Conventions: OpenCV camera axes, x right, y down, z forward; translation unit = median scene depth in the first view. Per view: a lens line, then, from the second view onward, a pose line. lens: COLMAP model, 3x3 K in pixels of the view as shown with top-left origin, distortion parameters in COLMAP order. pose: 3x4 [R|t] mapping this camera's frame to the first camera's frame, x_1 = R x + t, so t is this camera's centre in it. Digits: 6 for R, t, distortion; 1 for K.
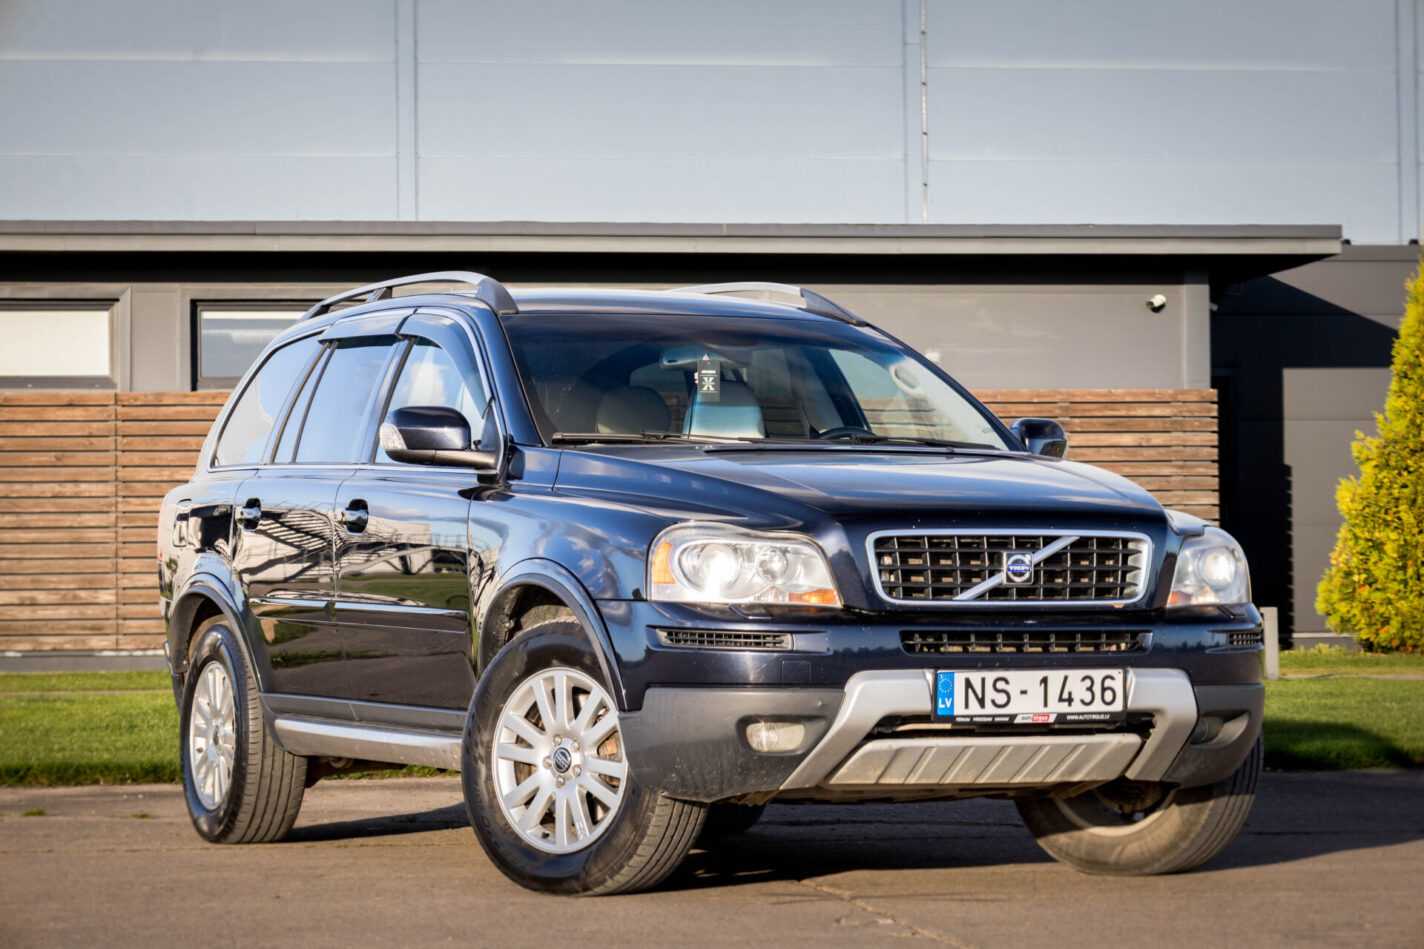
lens RADIAL K [[4168.8, 0, 717.1], [0, 4168.8, 482.9], [0, 0, 1]] dist [0.121403, 0.000000]
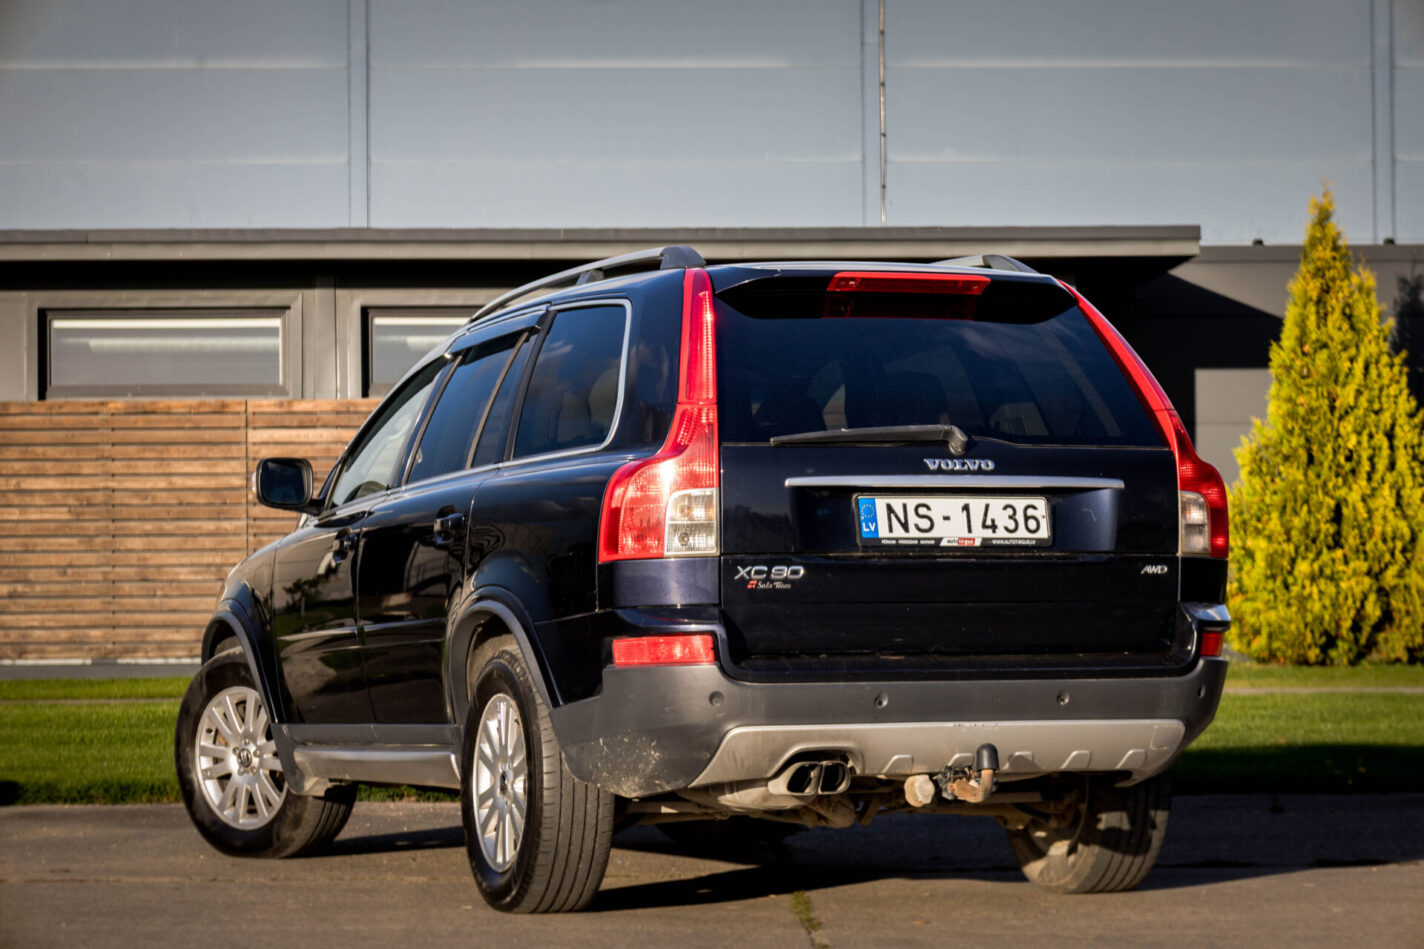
lens RADIAL K [[4168.8, 0, 707.7], [0, 4168.8, 473.7], [0, 0, 1]] dist [0.121403, 0.000000]
pose [[0.996760, -0.002555, -0.080390, 0.110341], [0.002314, 0.999993, -0.003091, -0.001036], [0.080398, 0.002895, 0.996759, 0.020304]]
